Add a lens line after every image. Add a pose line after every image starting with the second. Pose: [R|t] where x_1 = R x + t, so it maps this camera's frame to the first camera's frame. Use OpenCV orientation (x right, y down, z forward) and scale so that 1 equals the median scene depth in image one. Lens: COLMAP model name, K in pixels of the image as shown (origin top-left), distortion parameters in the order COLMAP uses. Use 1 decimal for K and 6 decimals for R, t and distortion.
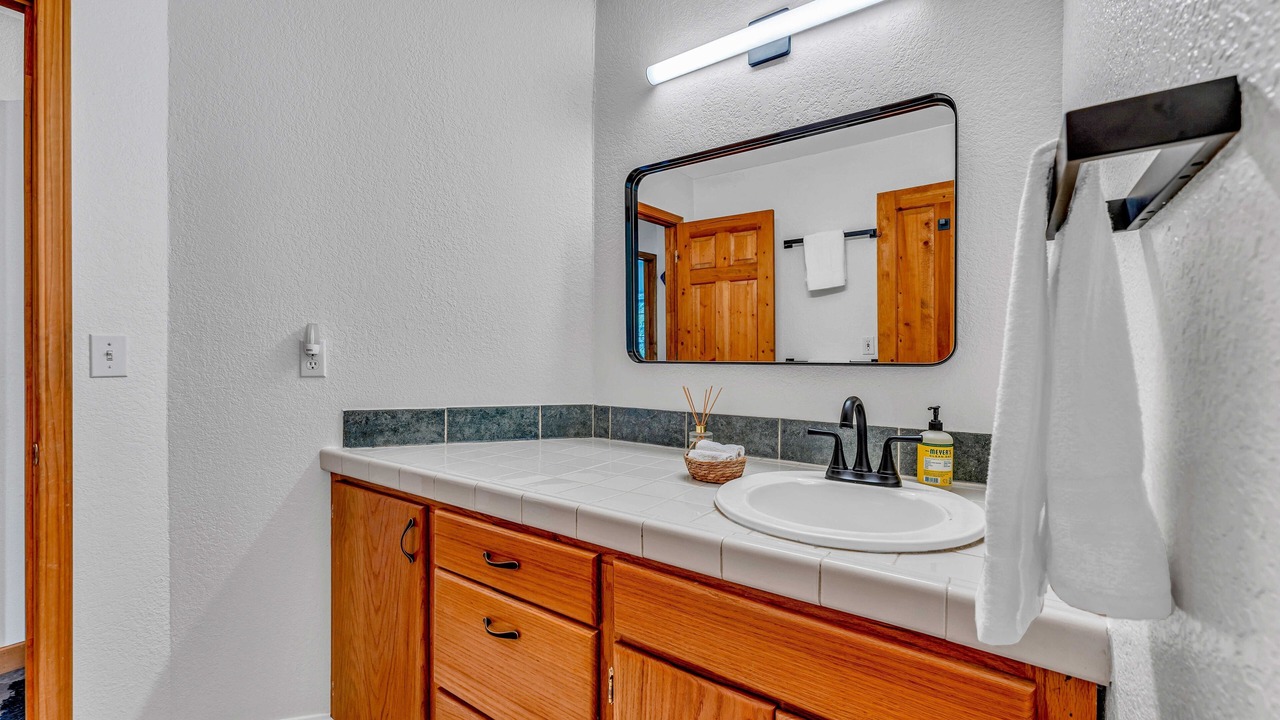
lens RADIAL K [[525.1, 0, 642.9], [0, 525.1, 350.9], [0, 0, 1]] dist [-0.000824, -0.000311]
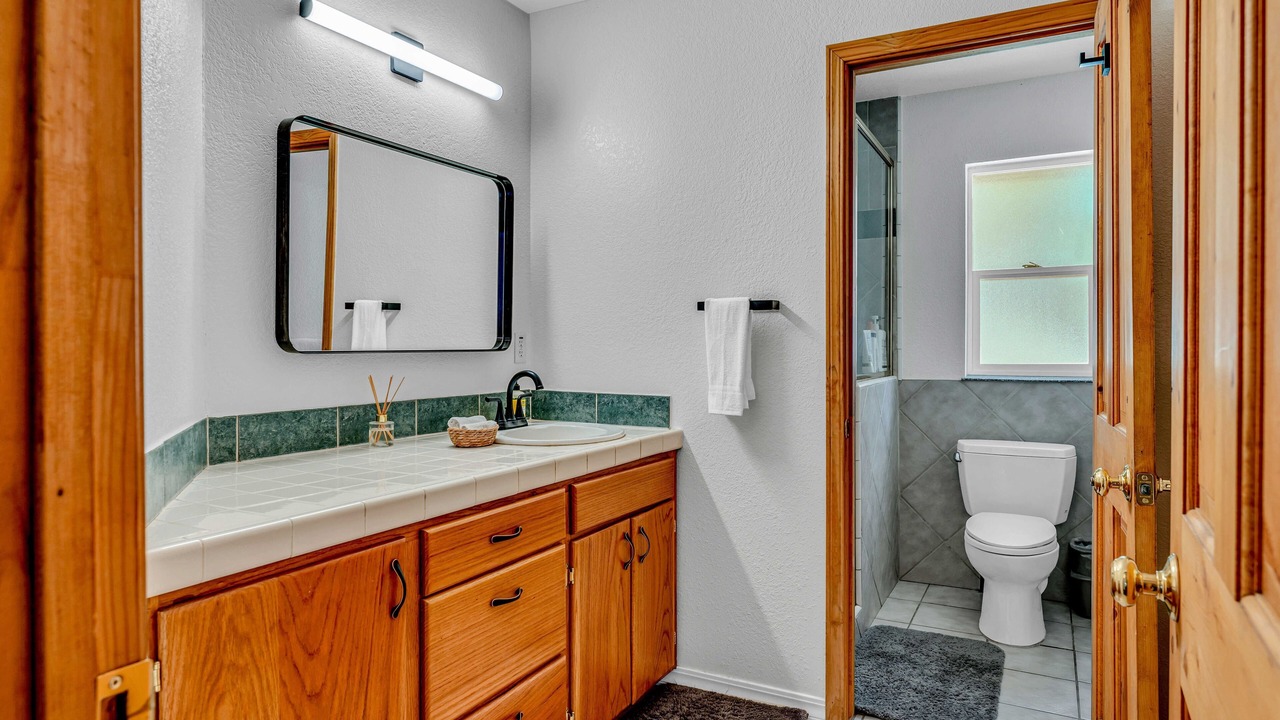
lens RADIAL K [[758.6, 0, 640.9], [0, 758.6, 355.9], [0, 0, 1]] dist [0.005079, 0.000357]
pose [[-0.128500, -0.014627, 0.991602, -1.385519], [-0.007281, 0.999878, 0.013806, 0.006243], [-0.991683, -0.005446, -0.128591, 0.697608]]
